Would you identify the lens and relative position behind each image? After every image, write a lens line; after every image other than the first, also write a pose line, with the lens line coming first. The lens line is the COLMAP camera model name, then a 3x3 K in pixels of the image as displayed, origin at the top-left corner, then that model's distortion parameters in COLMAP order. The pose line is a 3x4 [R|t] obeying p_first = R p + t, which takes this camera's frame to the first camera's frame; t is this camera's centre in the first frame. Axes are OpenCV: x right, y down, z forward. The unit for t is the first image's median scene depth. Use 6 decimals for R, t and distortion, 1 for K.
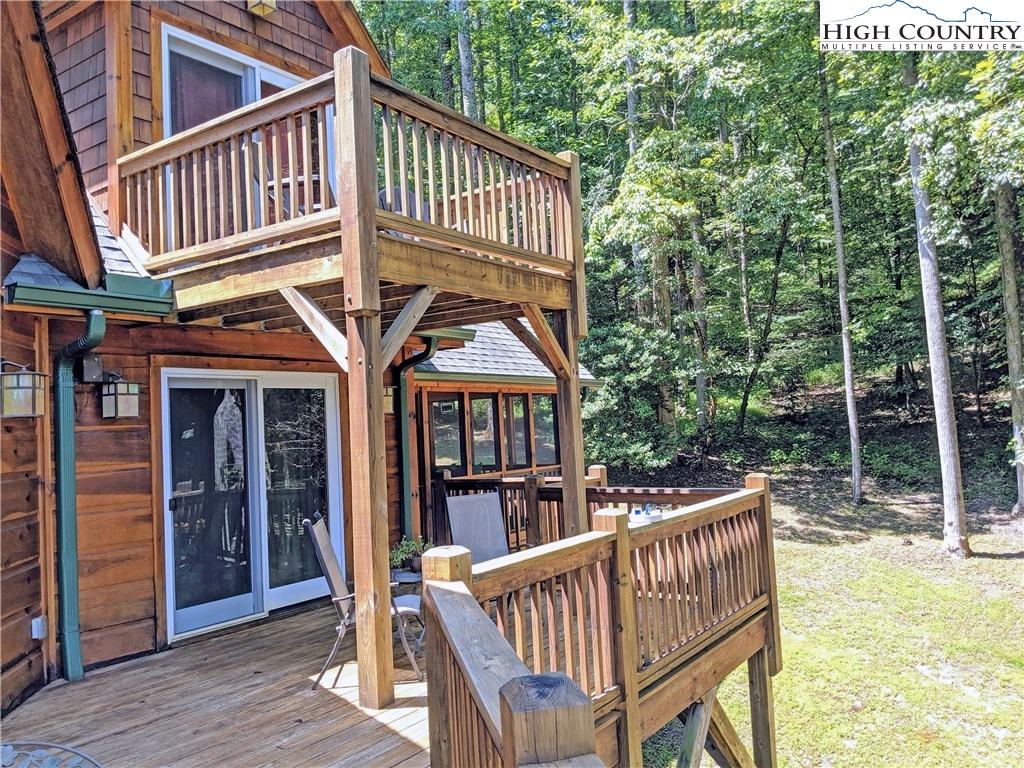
lens RADIAL K [[811.0, 0, 512.0], [0, 811.0, 384.0], [0, 0, 1]] dist [0.058288, -0.113036]
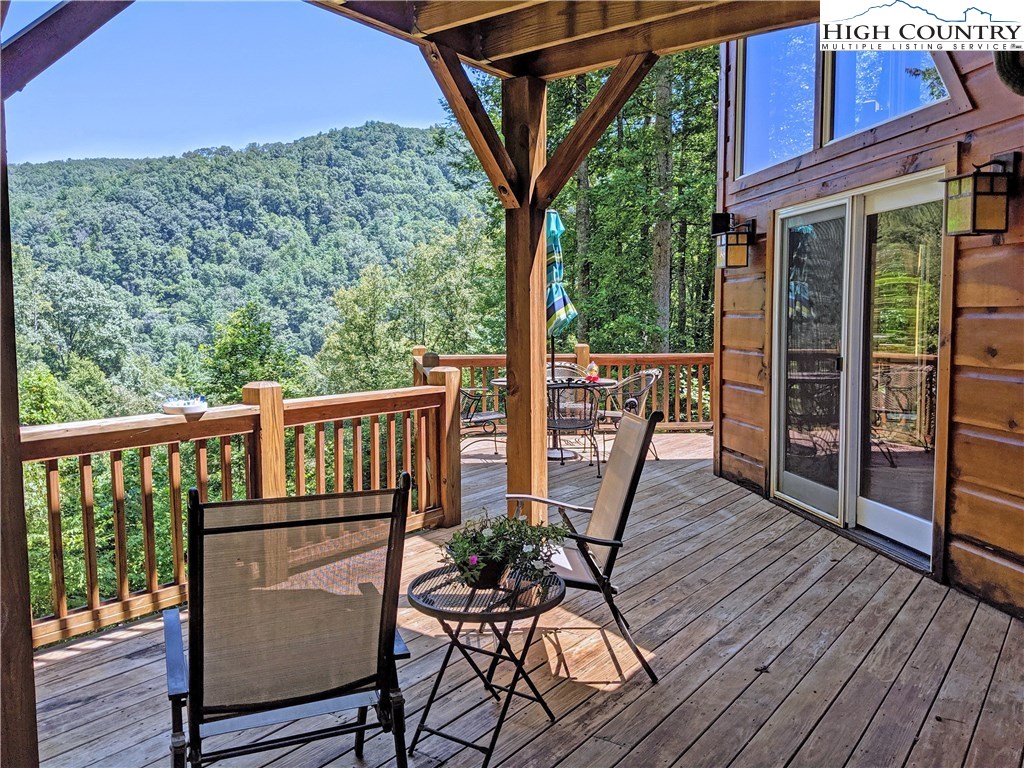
lens RADIAL K [[811.0, 0, 512.0], [0, 811.0, 384.0], [0, 0, 1]] dist [0.058288, -0.113036]
pose [[-0.997893, 0.054950, 0.034490, -0.152883], [0.055891, 0.998073, 0.026942, 0.113887], [-0.032943, 0.028813, -0.999042, 1.480473]]
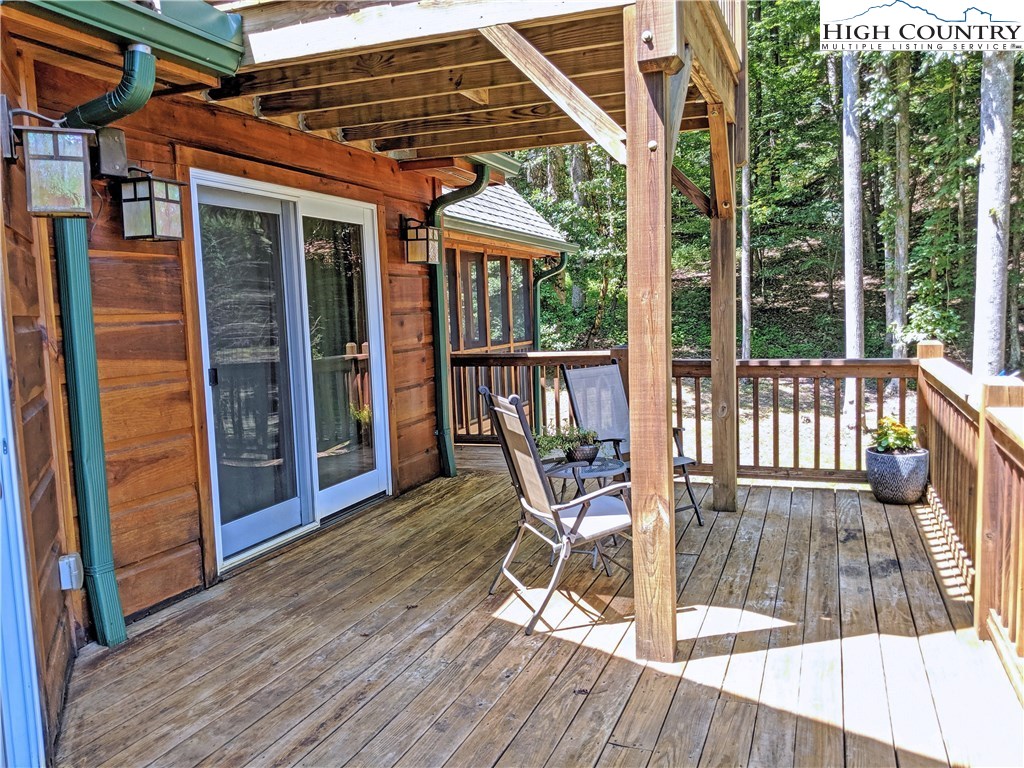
lens RADIAL K [[811.0, 0, 512.0], [0, 811.0, 384.0], [0, 0, 1]] dist [0.058288, -0.113036]
pose [[0.972161, -0.004156, 0.234275, -0.359108], [-0.028947, 0.990053, 0.137682, 0.057657], [-0.232517, -0.140631, 0.962371, 0.314017]]
